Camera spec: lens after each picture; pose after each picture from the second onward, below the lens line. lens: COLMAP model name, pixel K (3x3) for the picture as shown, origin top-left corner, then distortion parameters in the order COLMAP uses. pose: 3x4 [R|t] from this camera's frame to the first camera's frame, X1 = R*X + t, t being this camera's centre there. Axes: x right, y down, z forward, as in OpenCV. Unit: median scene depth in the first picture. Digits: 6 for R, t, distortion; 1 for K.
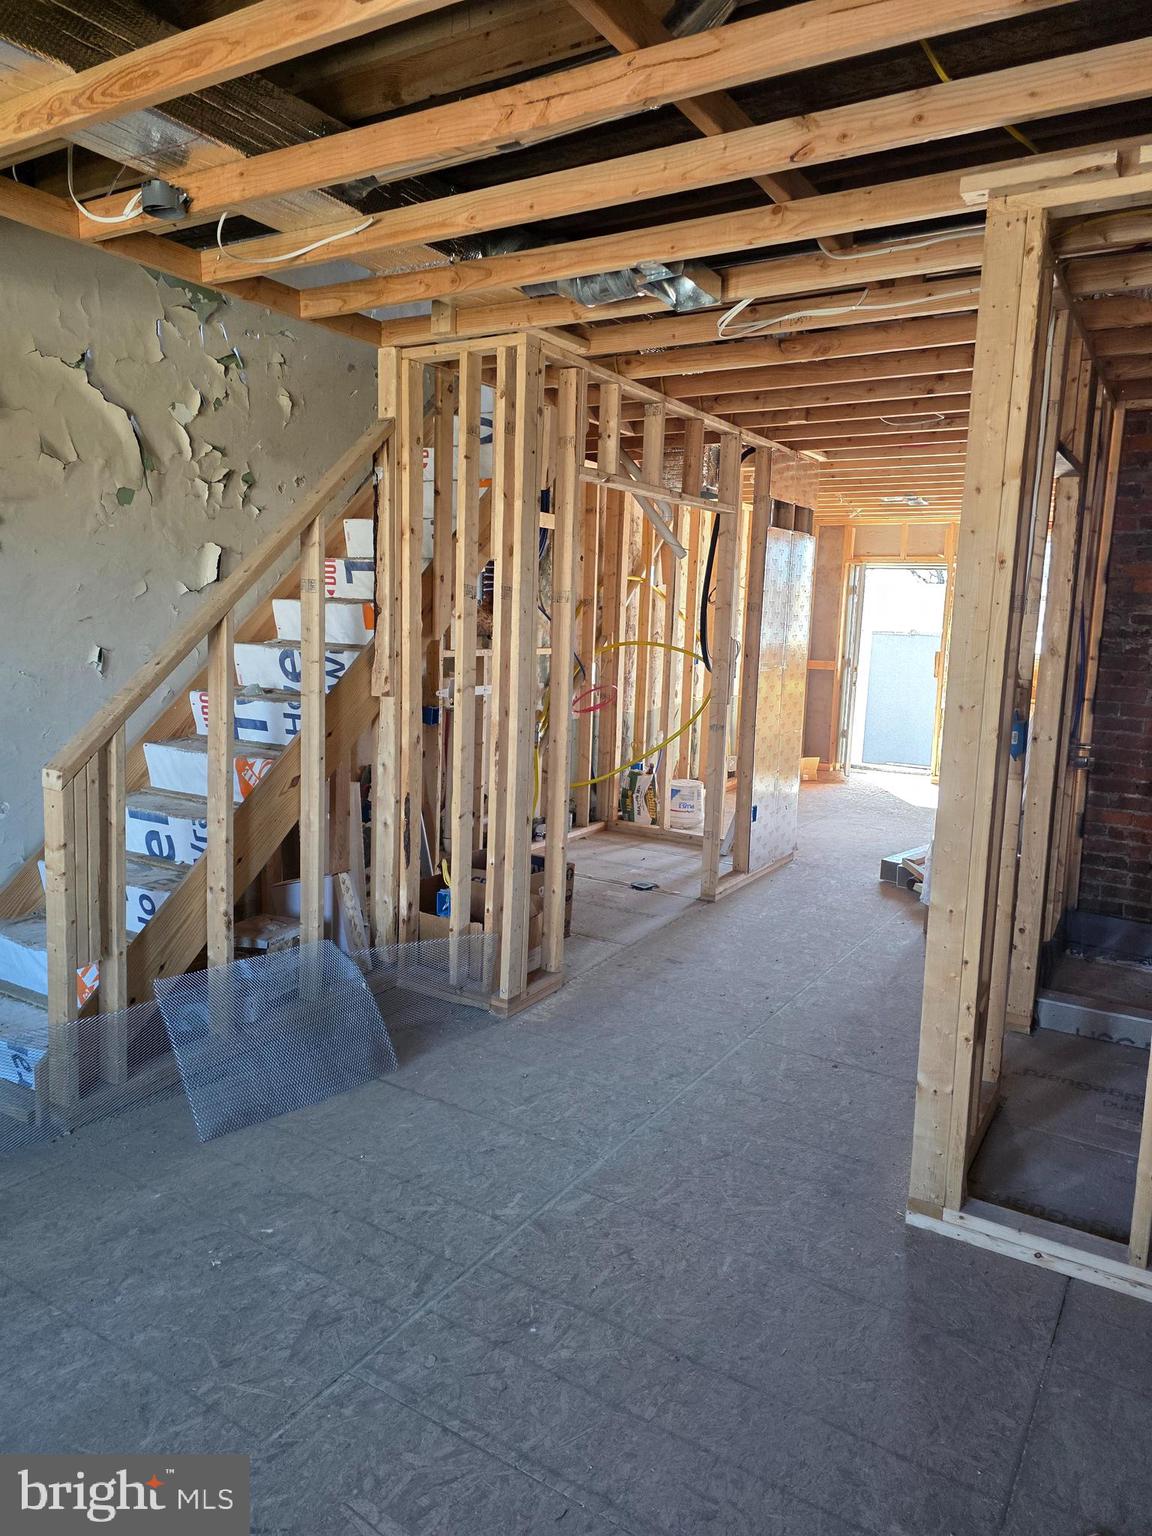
lens RADIAL K [[1012.5, 0, 580.9], [0, 1012.5, 741.3], [0, 0, 1]] dist [0.077089, -0.063122]
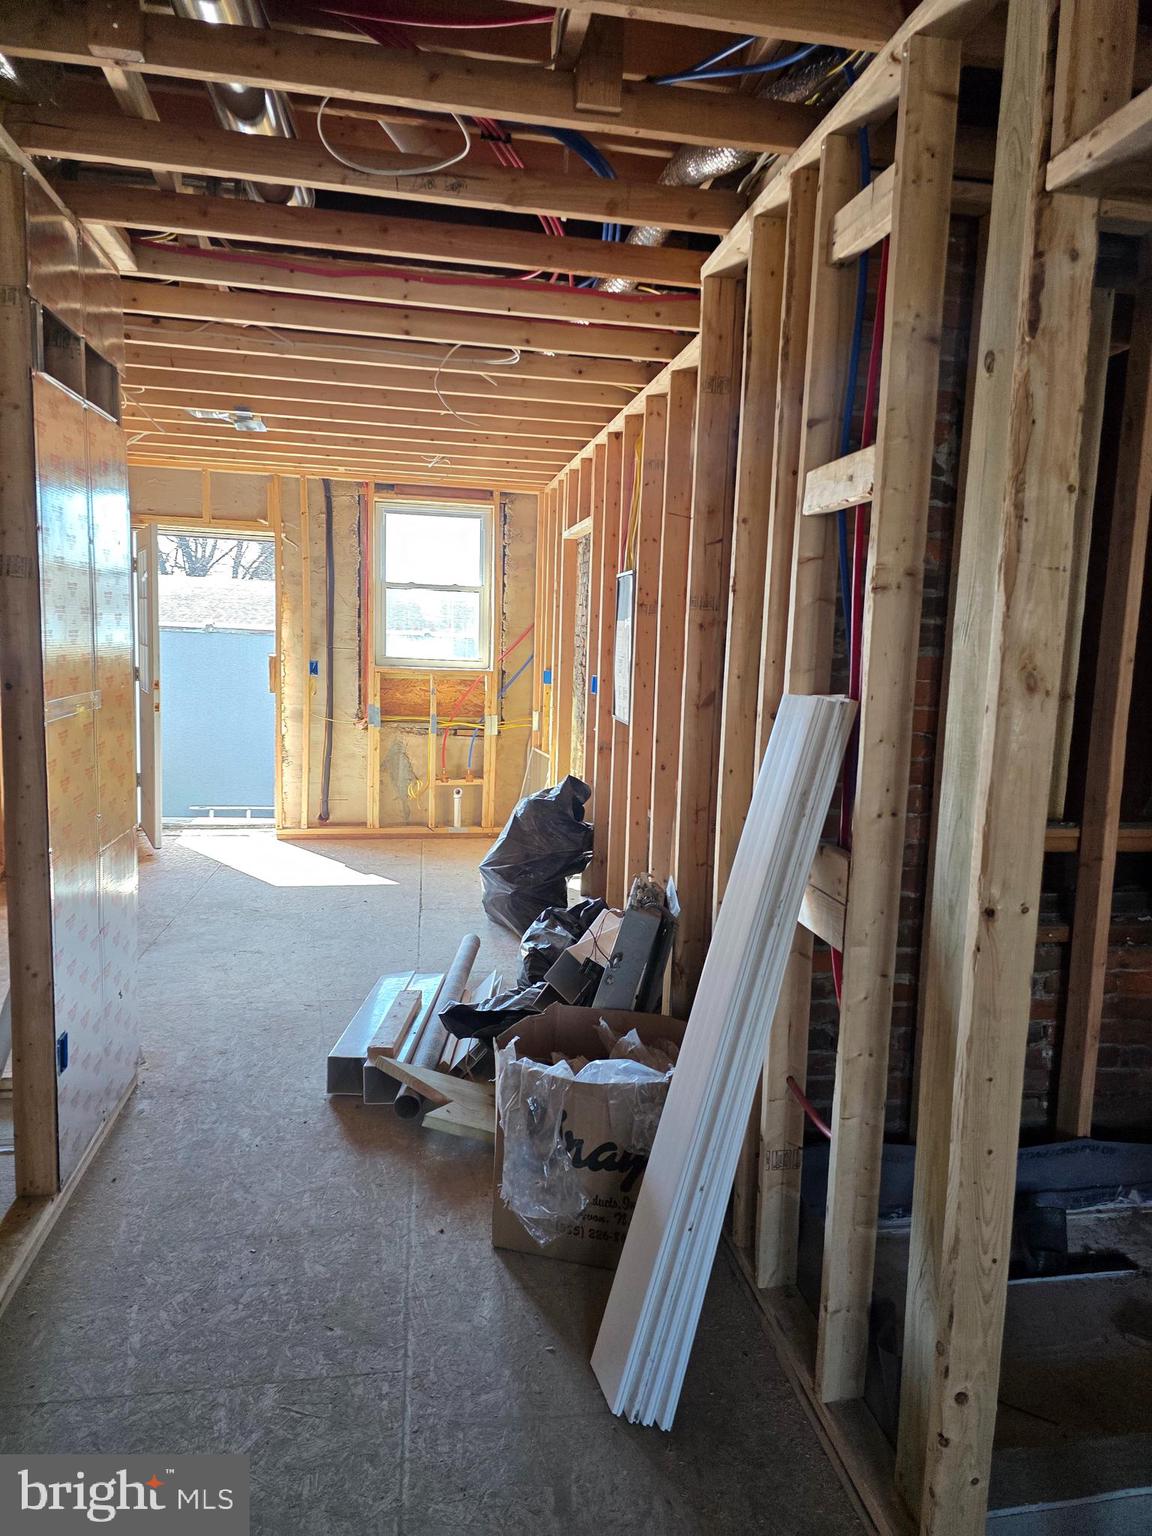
lens RADIAL K [[1019.7, 0, 610.5], [0, 1019.7, 769.5], [0, 0, 1]] dist [0.083926, -0.073270]
pose [[0.736063, -0.090823, 0.670792, 0.135975], [0.073314, 0.995825, 0.054384, -0.128891], [-0.672931, 0.009148, 0.739649, 1.220072]]
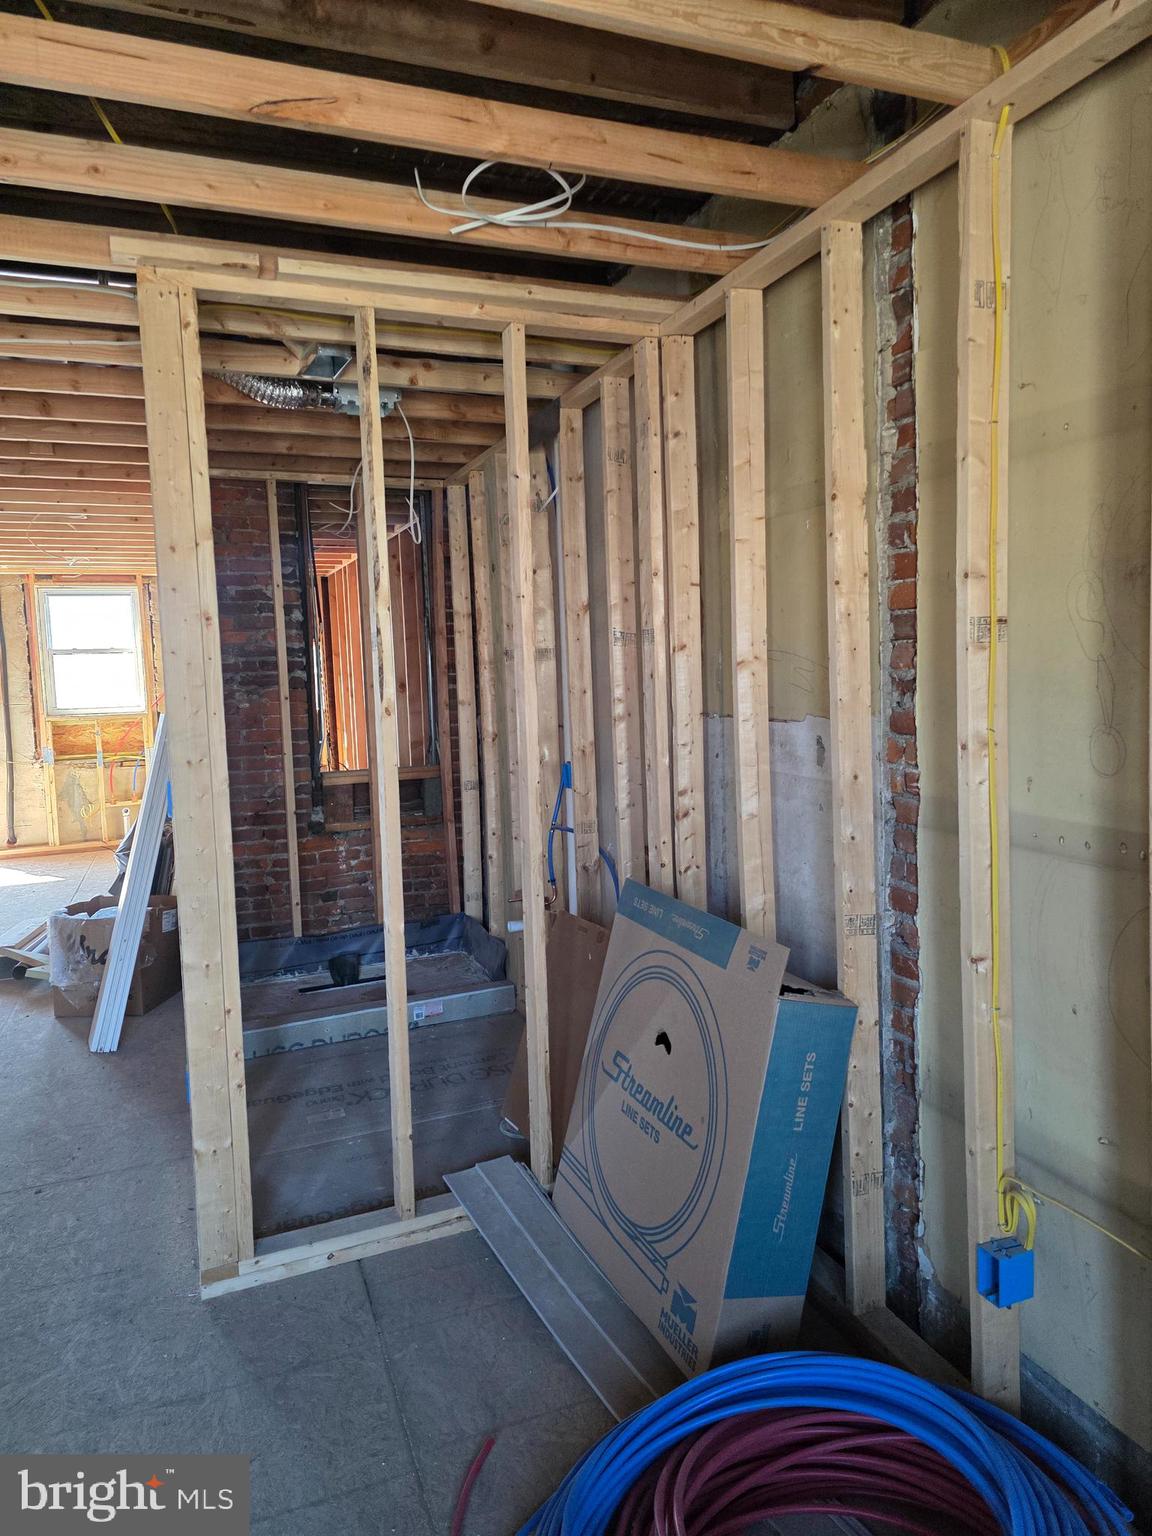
lens RADIAL K [[1015.6, 0, 568.0], [0, 1015.6, 750.4], [0, 0, 1]] dist [0.081556, -0.074282]
pose [[0.600806, -0.115317, 0.791033, -0.195968], [0.150726, 0.988133, 0.029570, -0.018804], [-0.785056, 0.101464, 0.611058, 0.090405]]
